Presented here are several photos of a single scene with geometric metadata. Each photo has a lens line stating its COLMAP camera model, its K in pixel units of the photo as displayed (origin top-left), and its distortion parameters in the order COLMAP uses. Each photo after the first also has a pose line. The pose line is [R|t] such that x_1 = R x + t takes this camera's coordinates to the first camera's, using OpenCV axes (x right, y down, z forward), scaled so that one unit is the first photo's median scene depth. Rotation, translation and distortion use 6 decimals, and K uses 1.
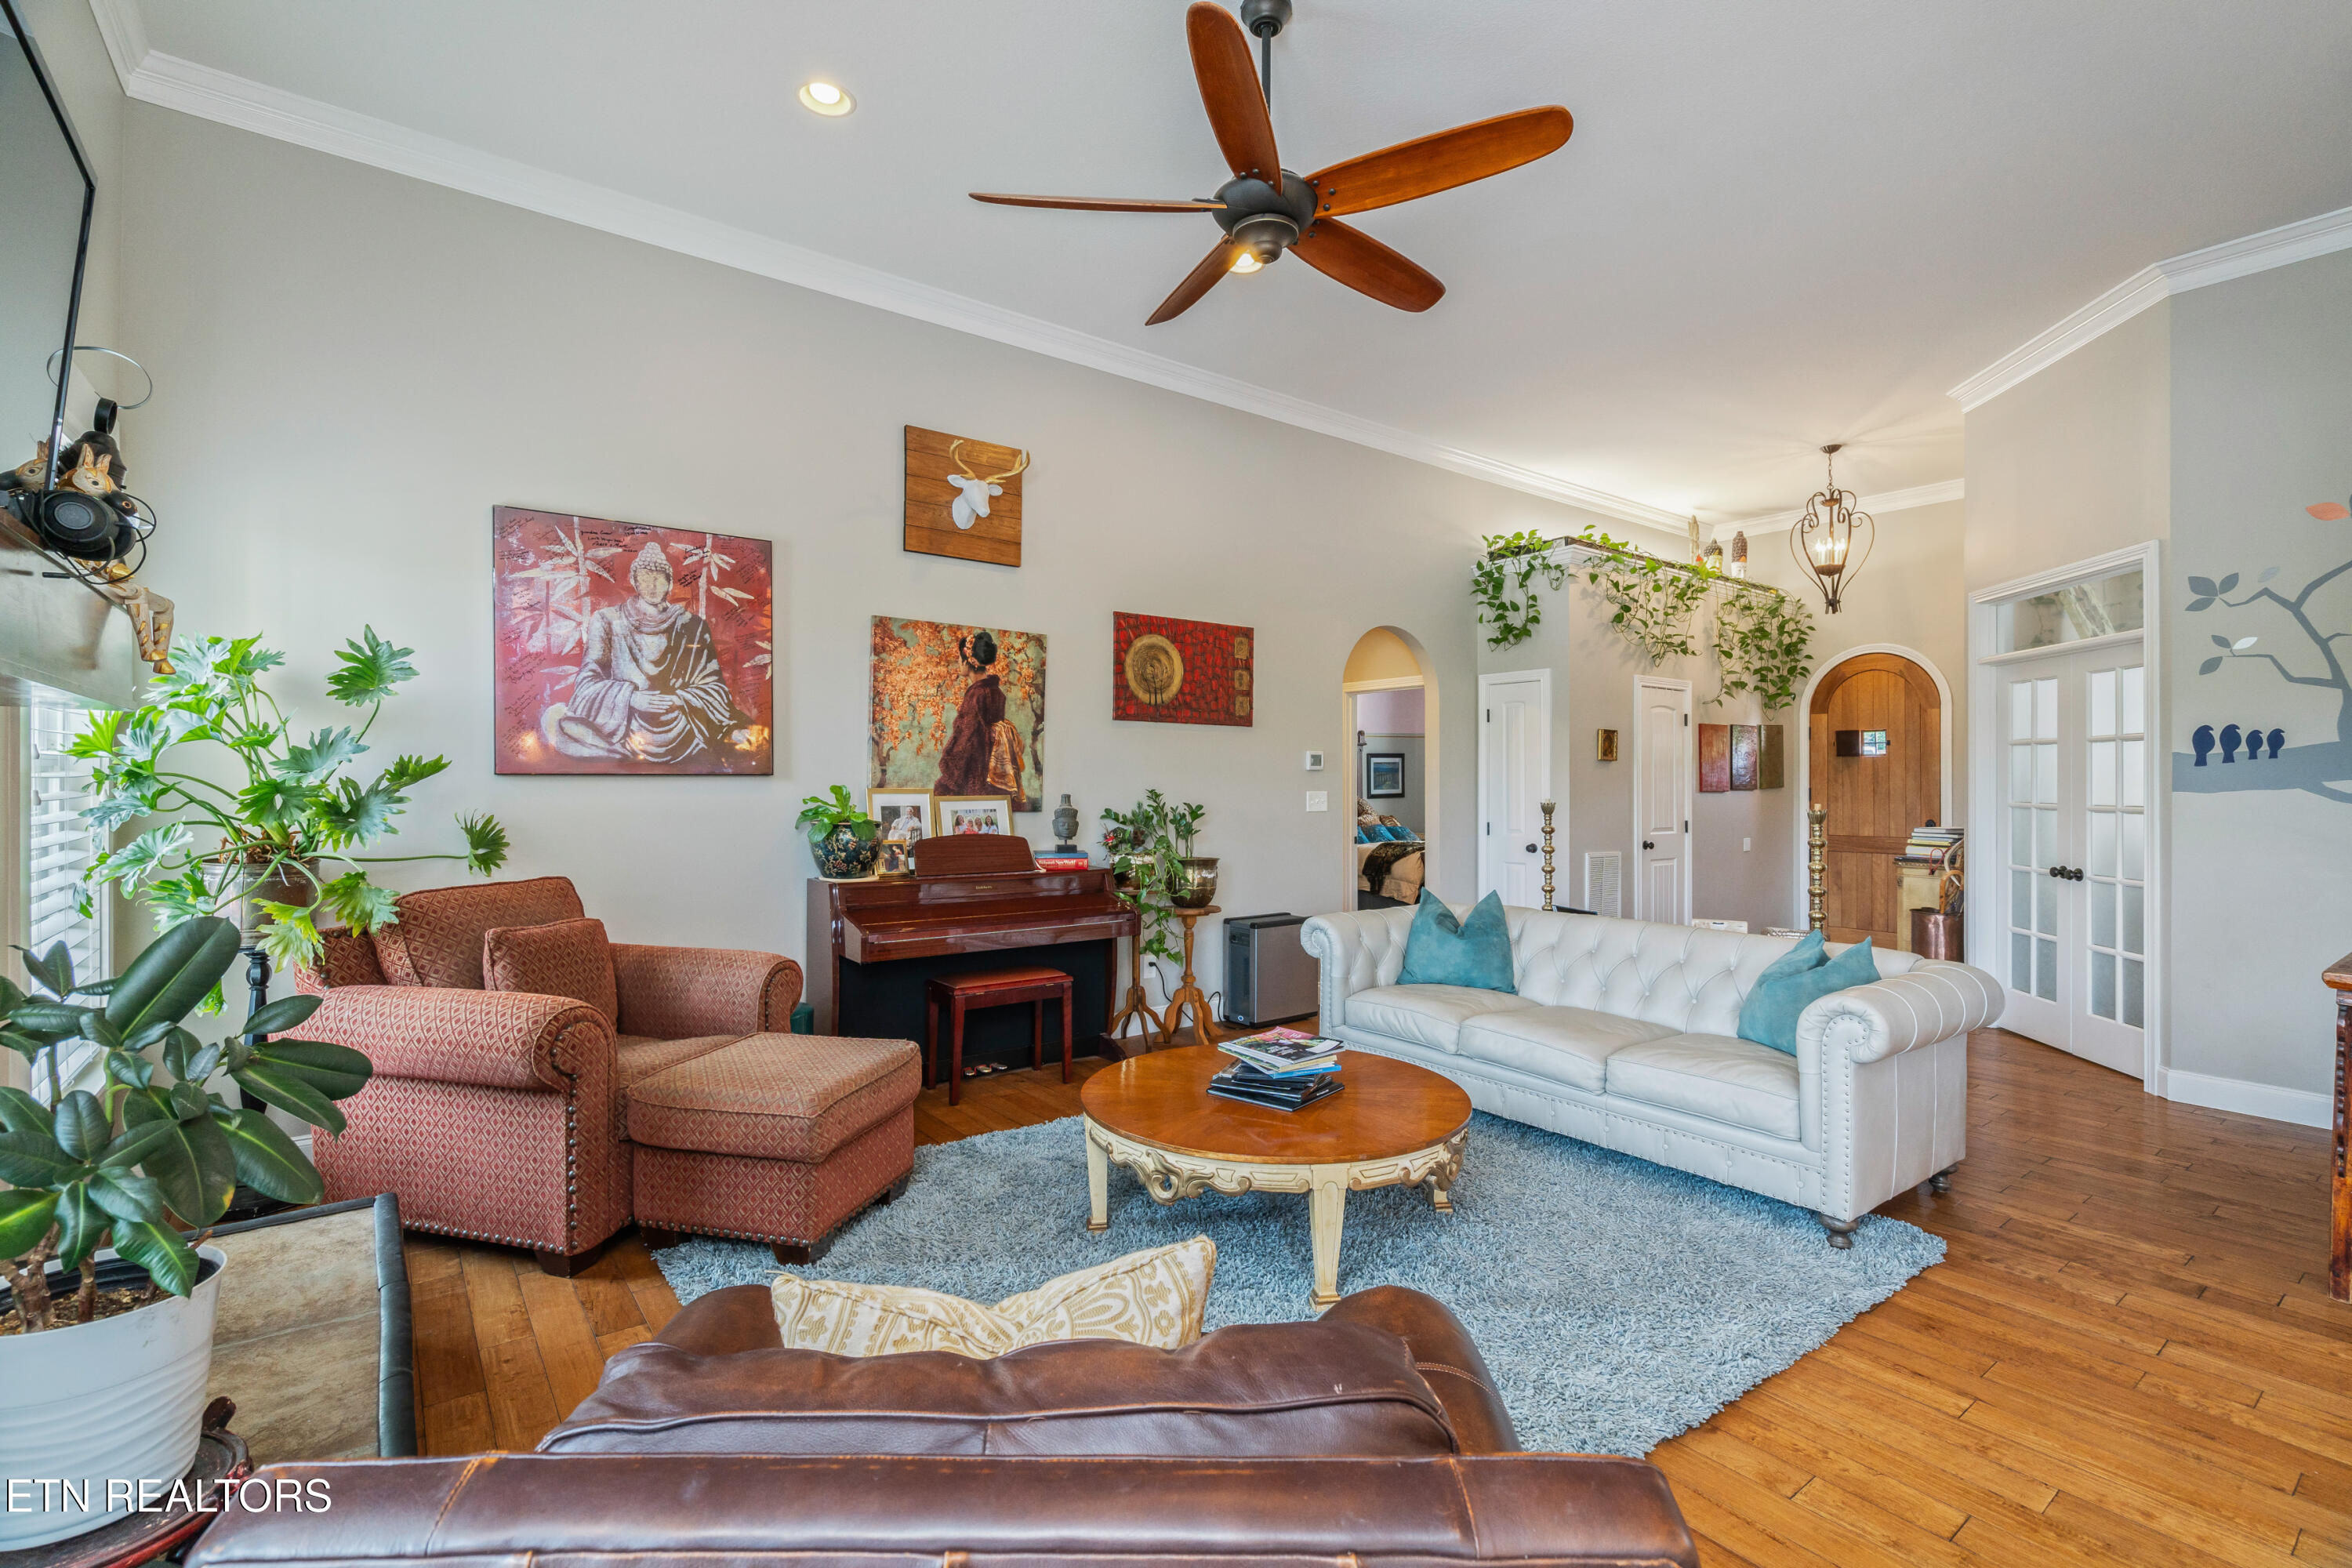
lens RADIAL K [[1074.9, 0, 1161.6], [0, 1074.9, 776.1], [0, 0, 1]] dist [-0.001692, 0.001352]
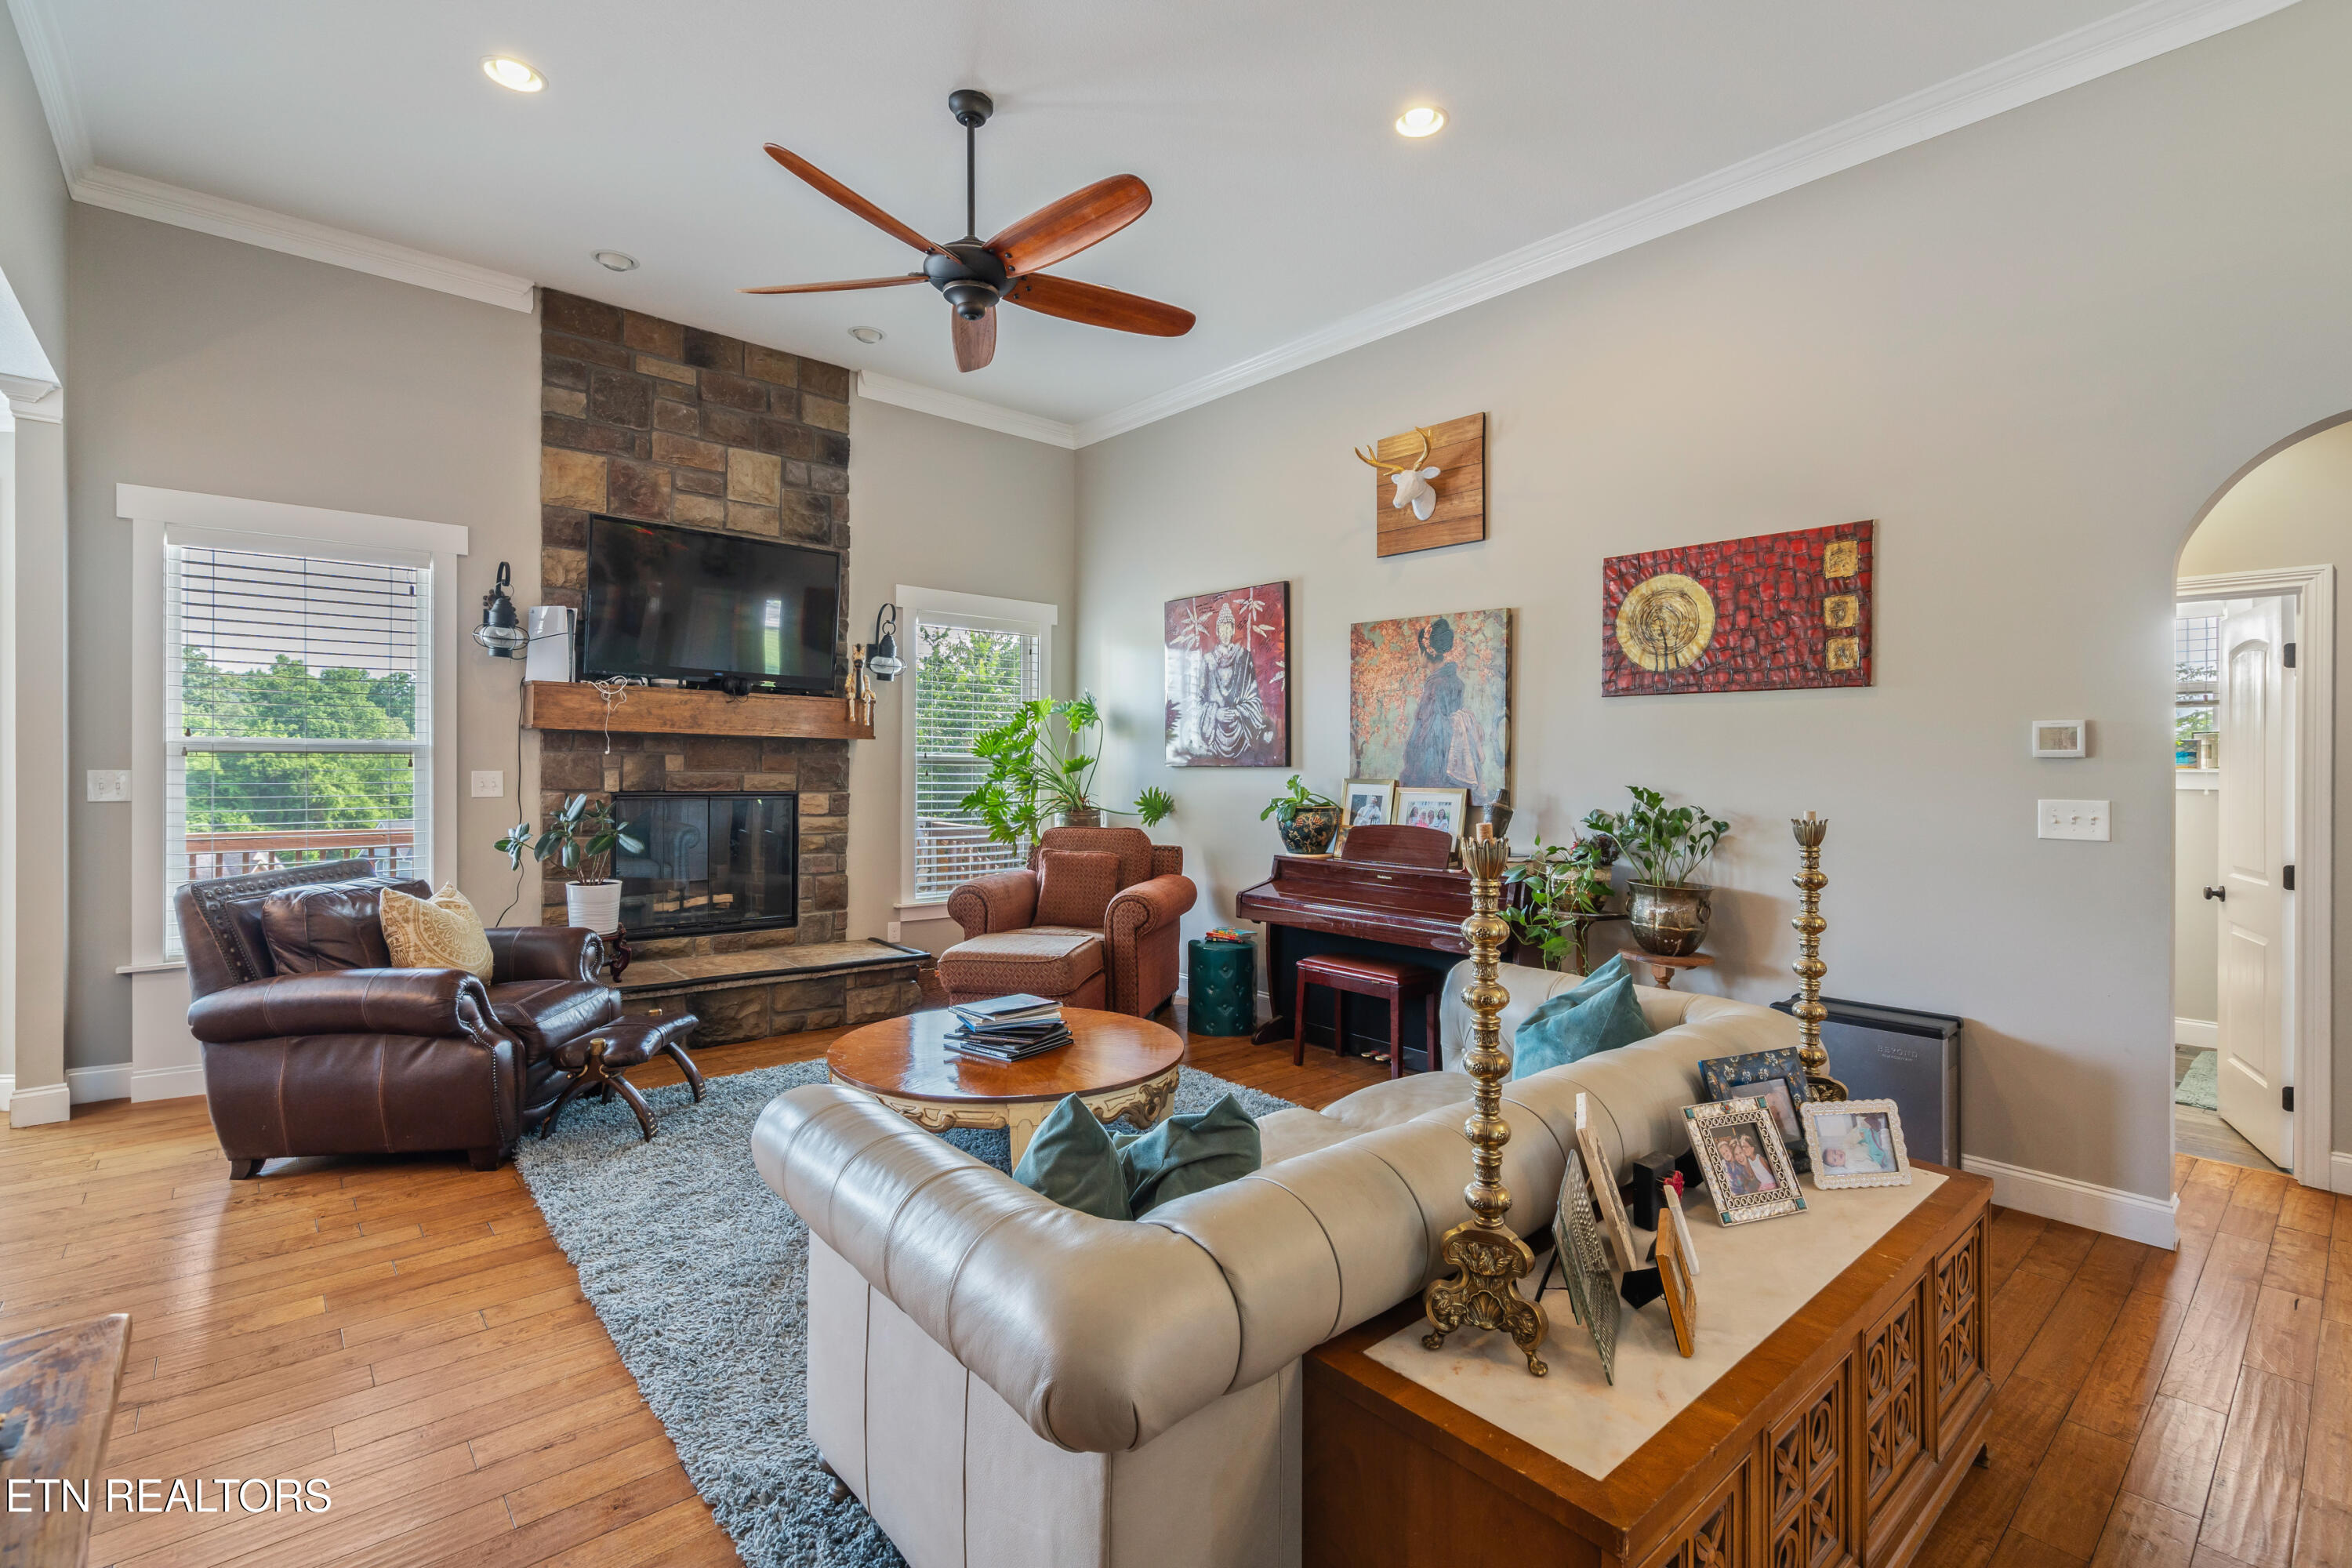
lens RADIAL K [[1074.9, 0, 1192.0], [0, 1074.9, 760.7], [0, 0, 1]] dist [-0.001692, 0.001352]
pose [[0.080292, -0.011839, -0.996701, 0.793964], [-0.010826, 0.999860, -0.012748, 0.008617], [0.996713, 0.011814, 0.080152, 0.711814]]
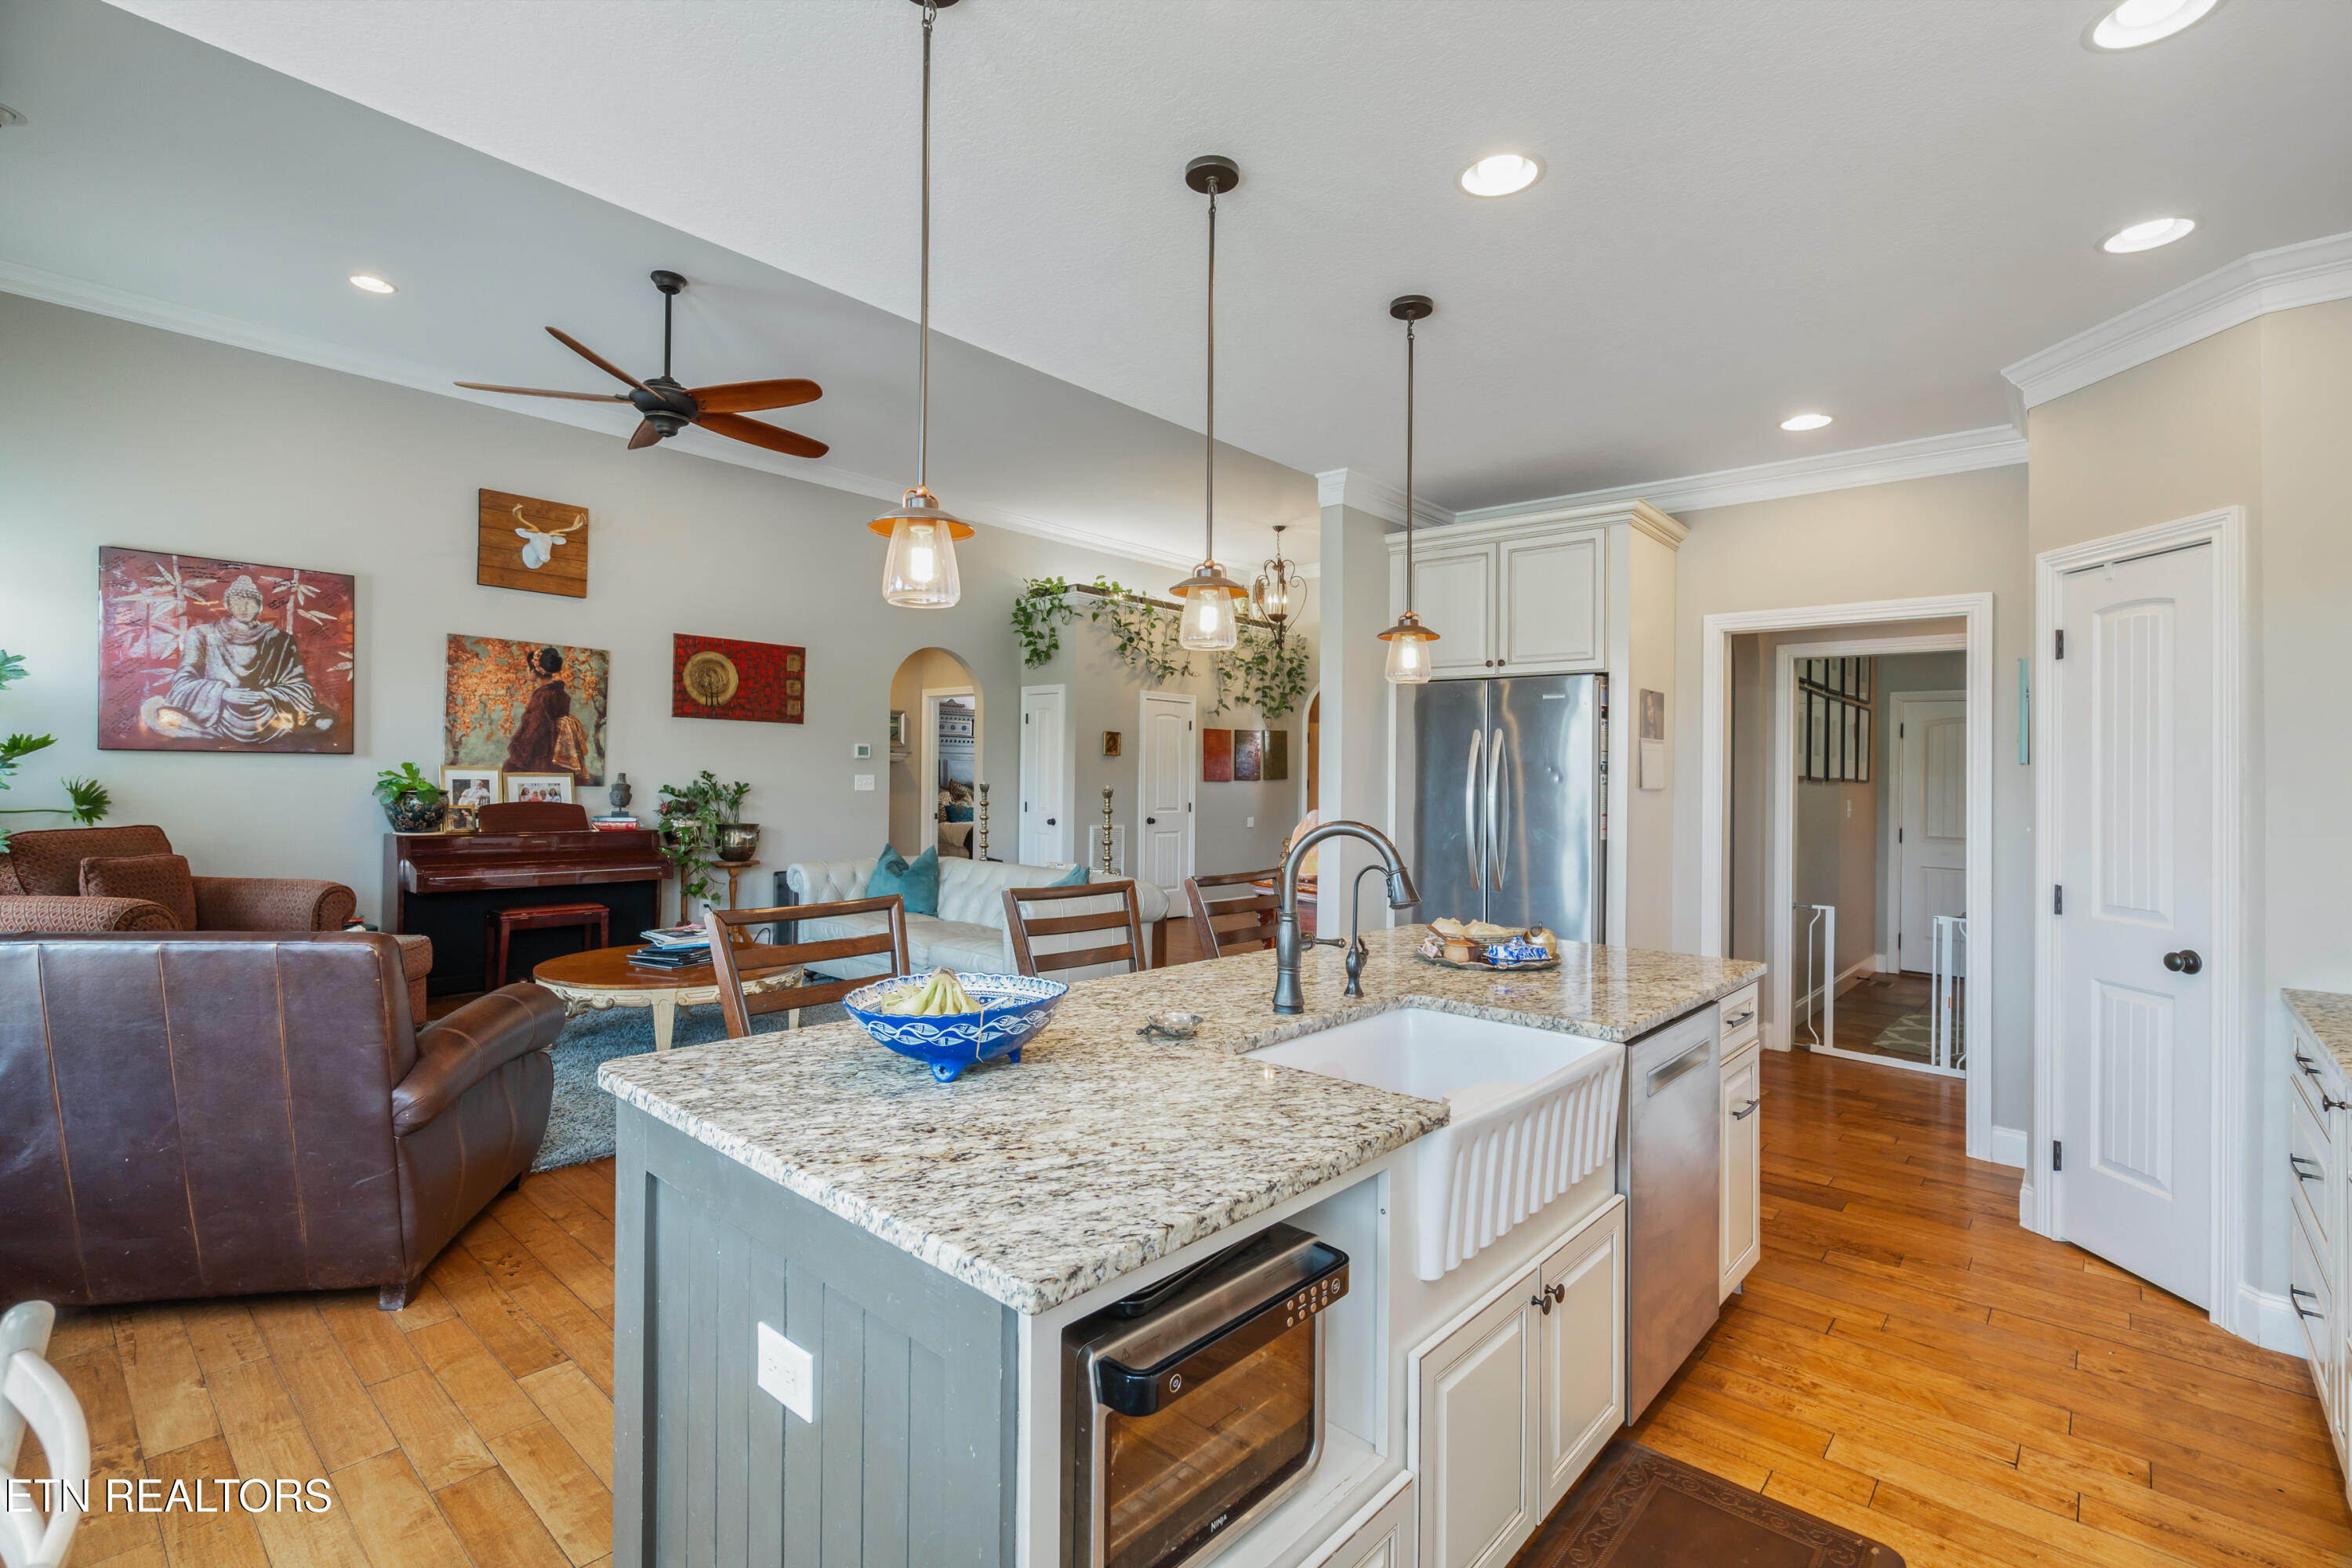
lens RADIAL K [[1074.9, 0, 1170.5], [0, 1074.9, 772.1], [0, 0, 1]] dist [-0.001692, 0.001352]
pose [[0.979616, 0.015570, 0.200275, 0.318701], [-0.016698, 0.999853, 0.003945, -0.000493], [-0.200184, -0.007209, 0.979732, -0.437835]]
